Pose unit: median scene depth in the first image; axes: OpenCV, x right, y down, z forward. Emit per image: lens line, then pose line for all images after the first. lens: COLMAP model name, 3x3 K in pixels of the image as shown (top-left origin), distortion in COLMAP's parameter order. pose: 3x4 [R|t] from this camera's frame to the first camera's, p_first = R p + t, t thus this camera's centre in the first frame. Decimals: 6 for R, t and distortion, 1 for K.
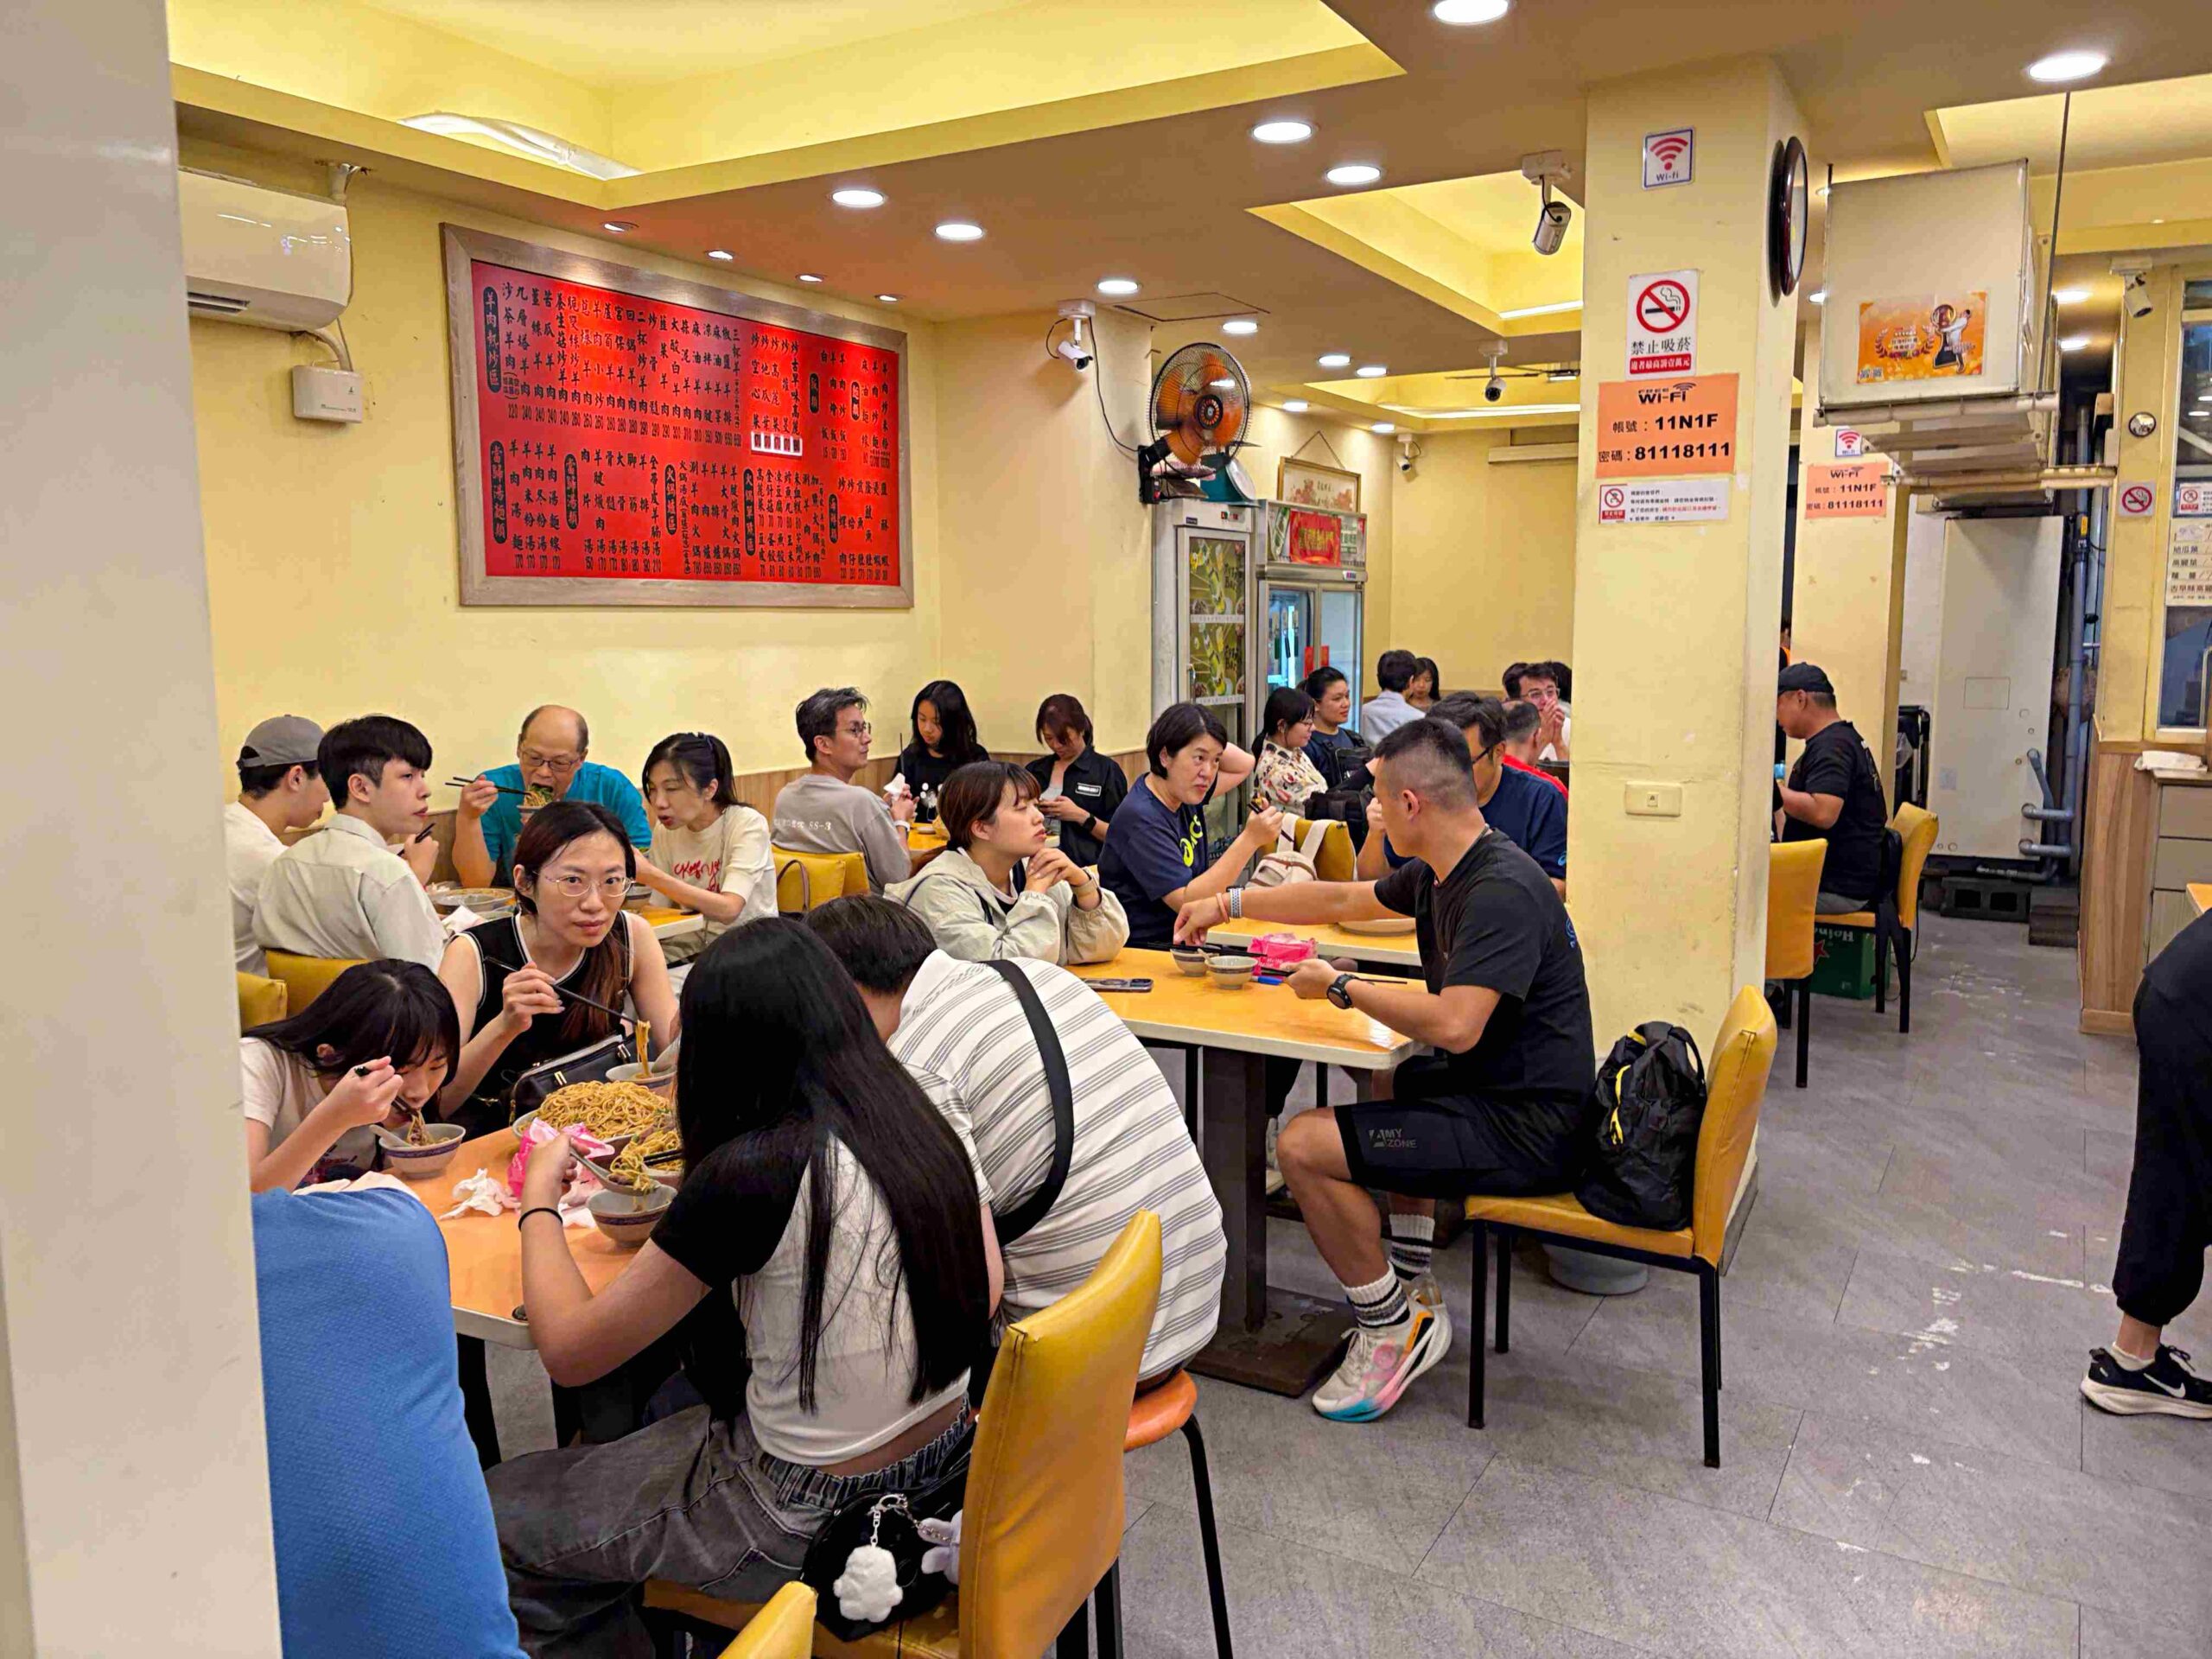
lens RADIAL K [[1684.2, 0, 1105.4], [0, 1684.2, 804.6], [0, 0, 1]] dist [0.095684, -0.107906]
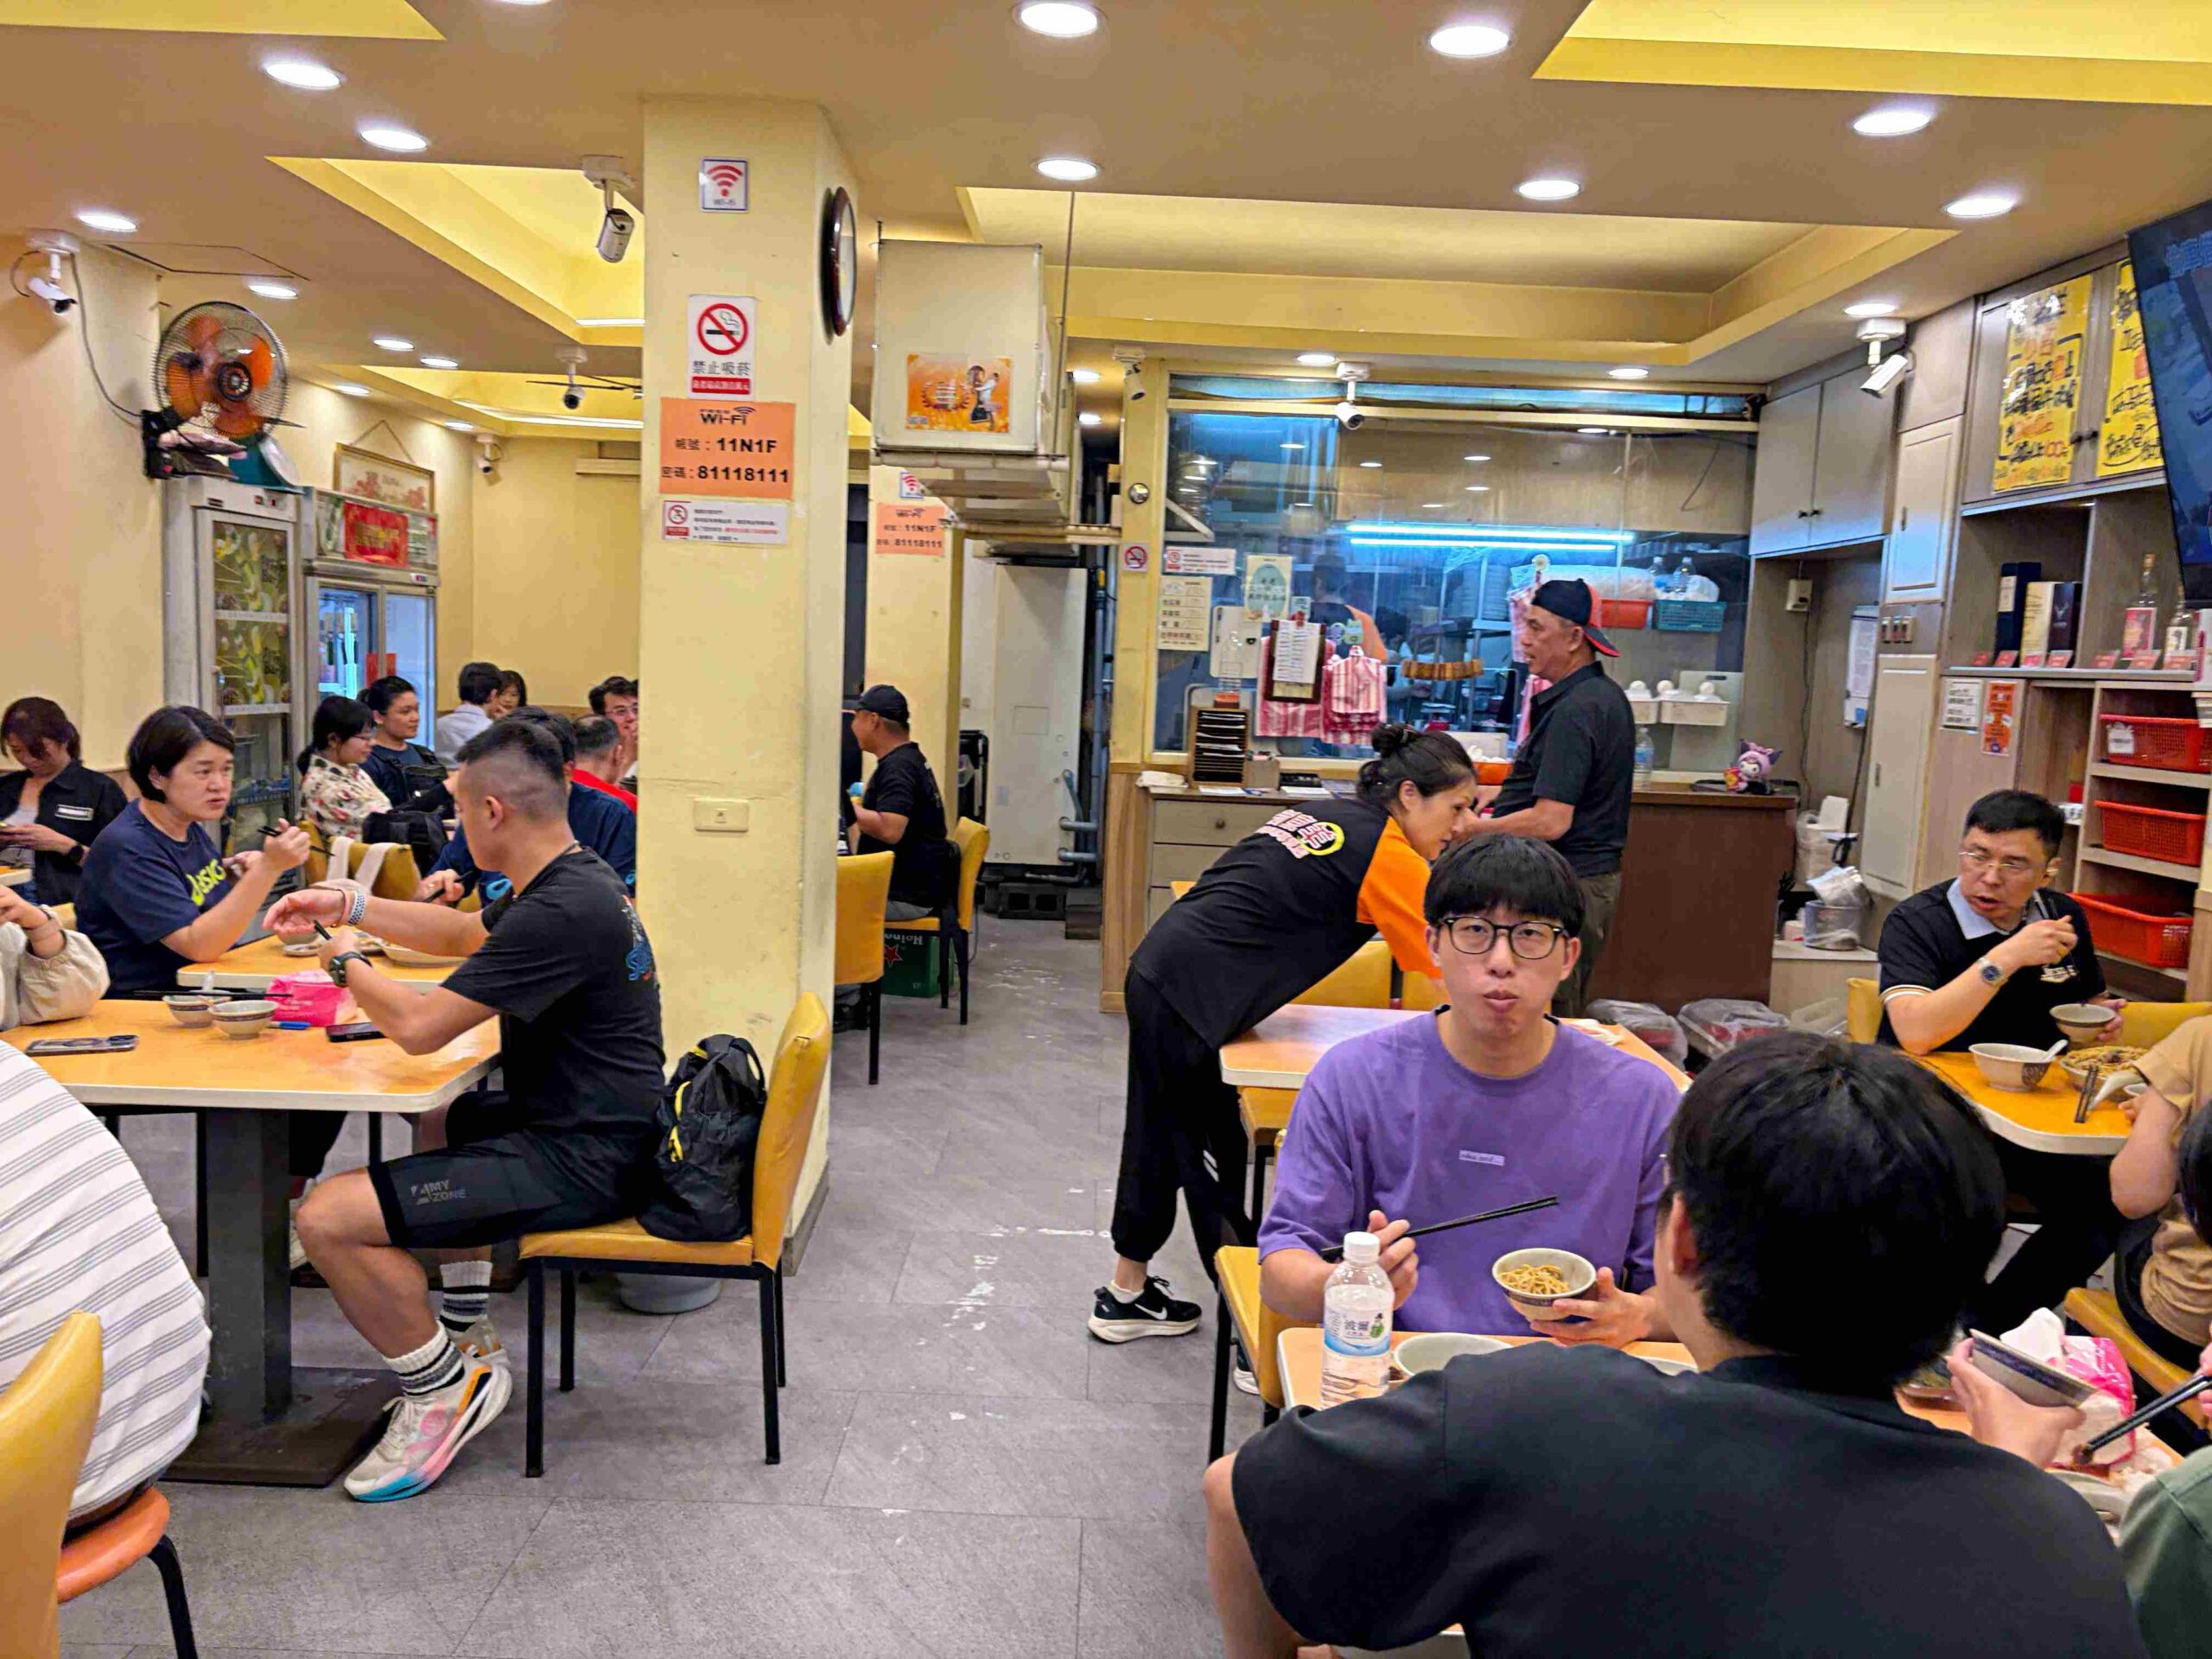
lens RADIAL K [[1680.3, 0, 1106.0], [0, 1680.3, 829.5], [0, 0, 1]] dist [0.088592, -0.107329]
pose [[0.872149, -0.016186, 0.488973, 0.023895], [0.014770, 0.999868, 0.006755, 0.001503], [-0.489018, 0.001331, 0.872273, 0.008845]]
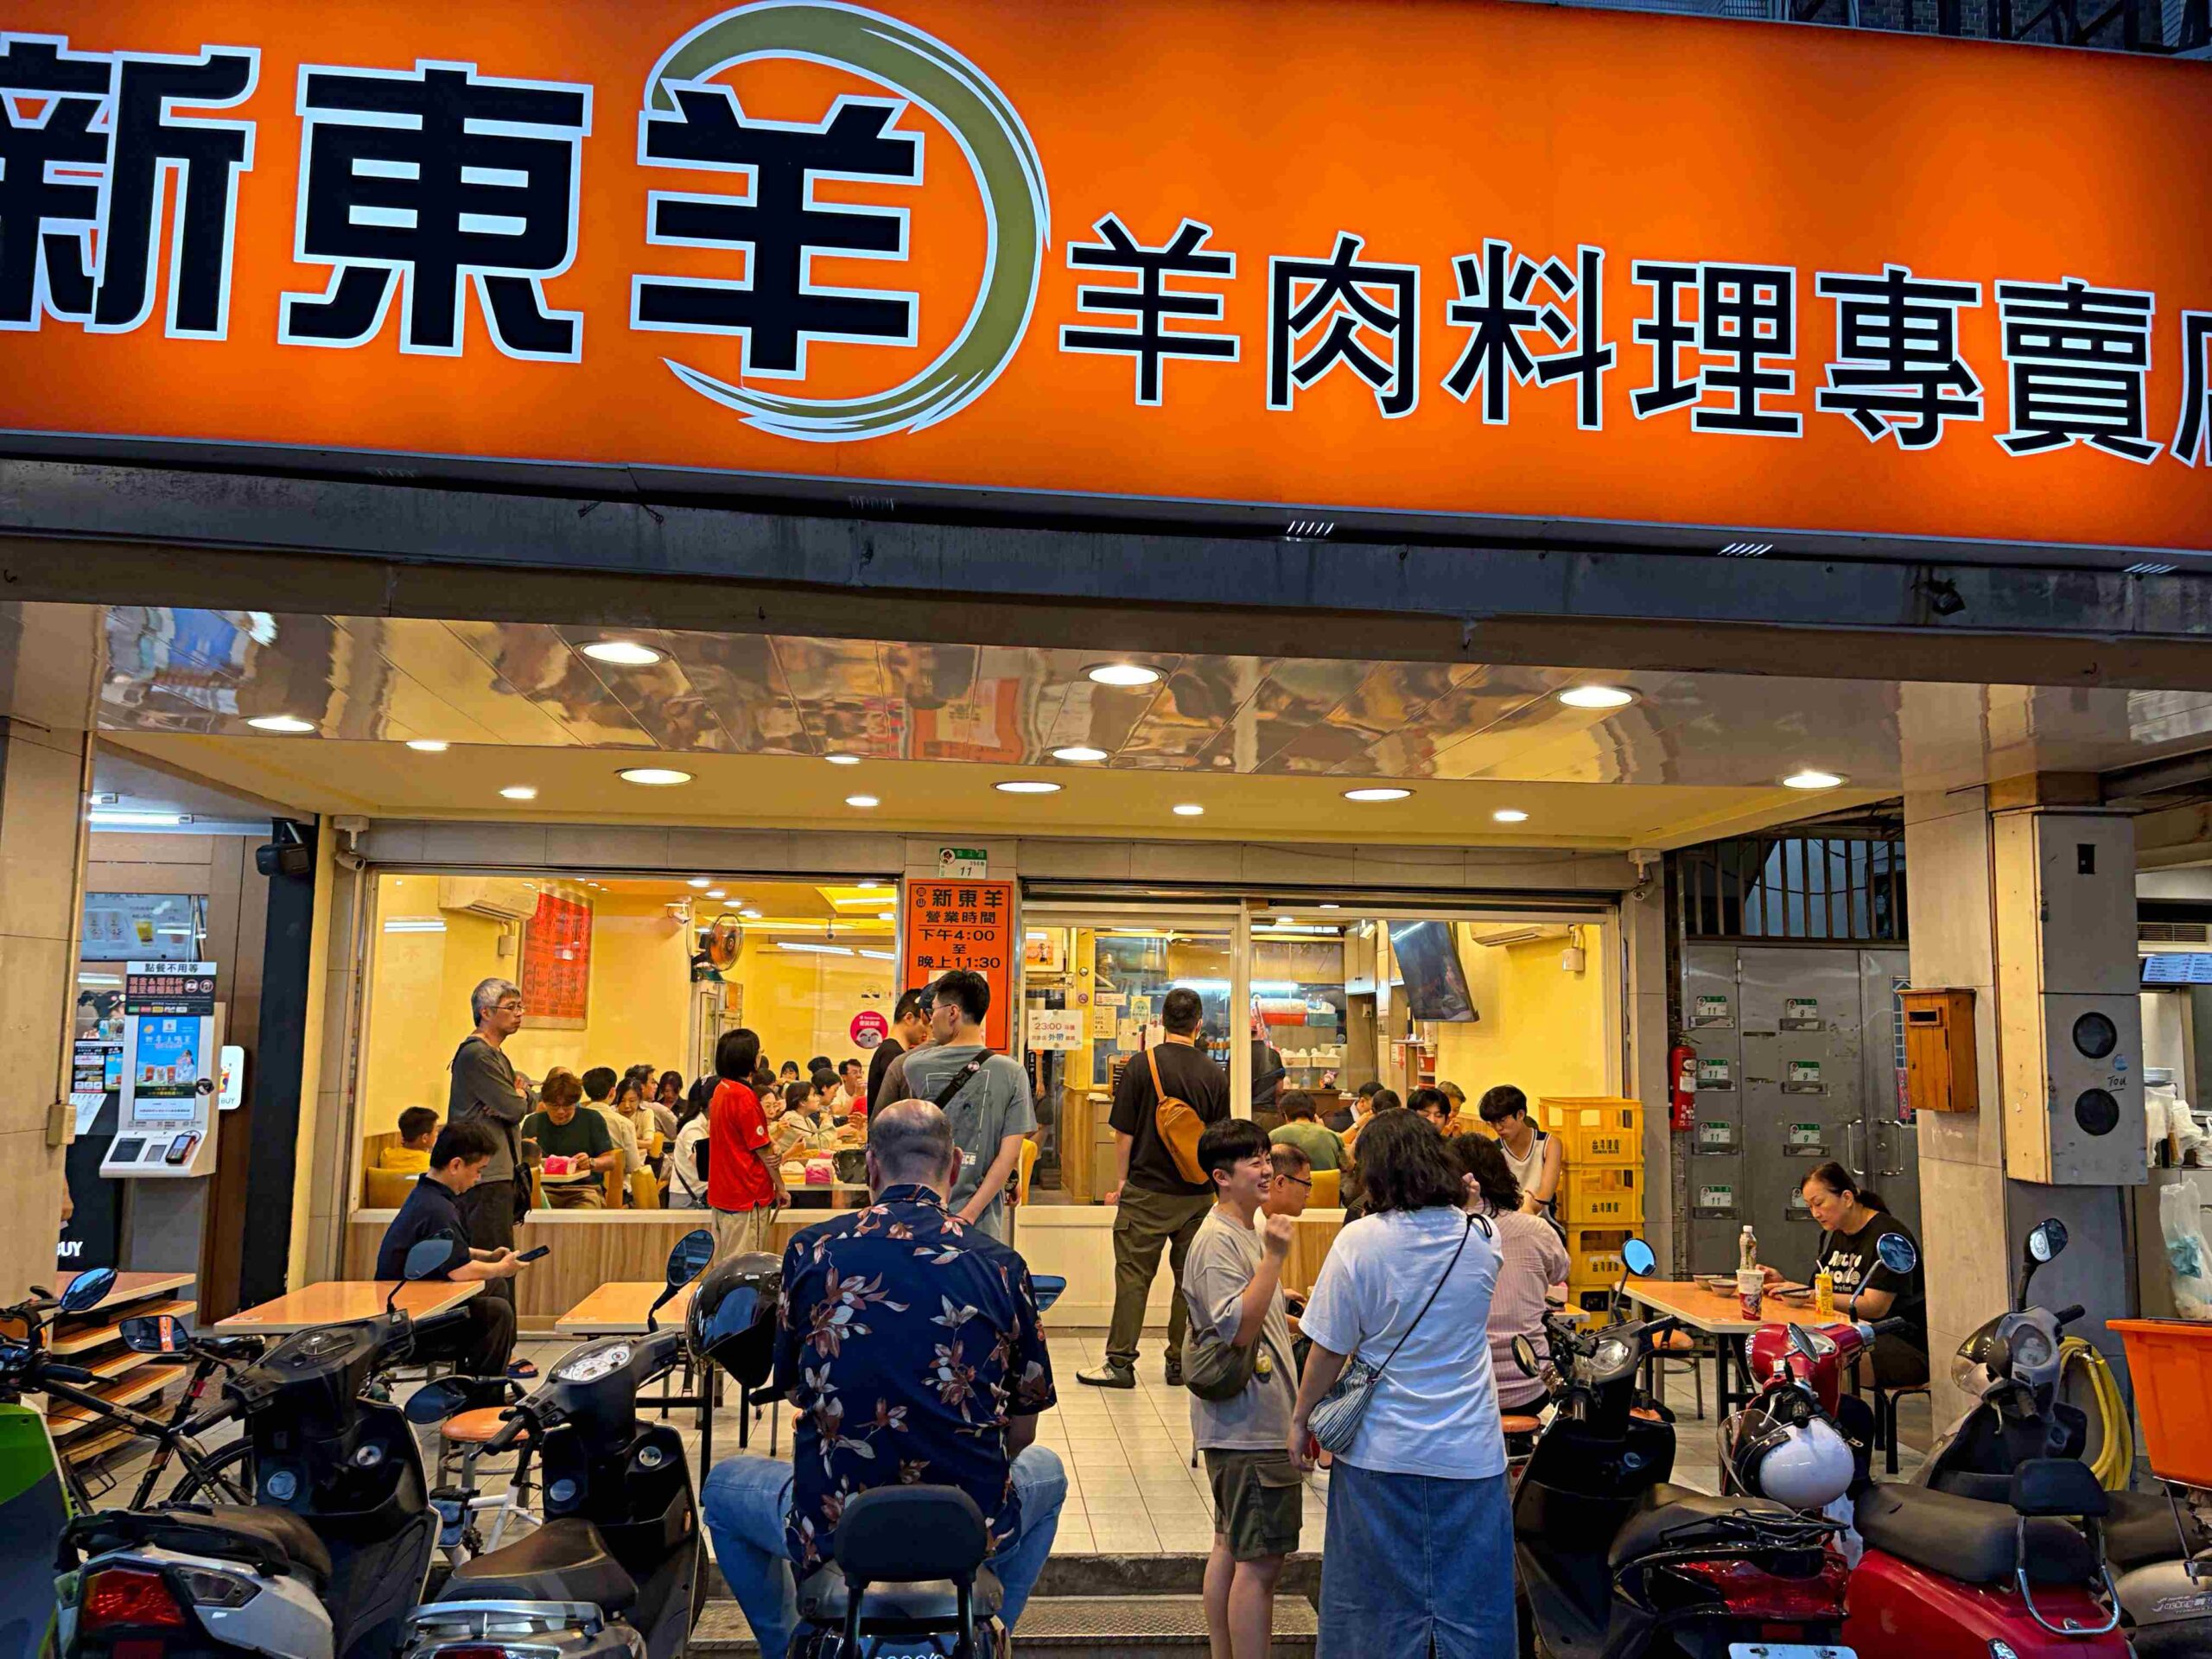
lens RADIAL K [[1680.3, 0, 1106.0], [0, 1680.3, 829.5], [0, 0, 1]] dist [0.088592, -0.107329]
pose [[0.822323, 0.081364, 0.563173, -1.214540], [0.045238, 0.977243, -0.207242, 0.154984], [-0.567219, 0.195896, 0.799929, -1.637062]]
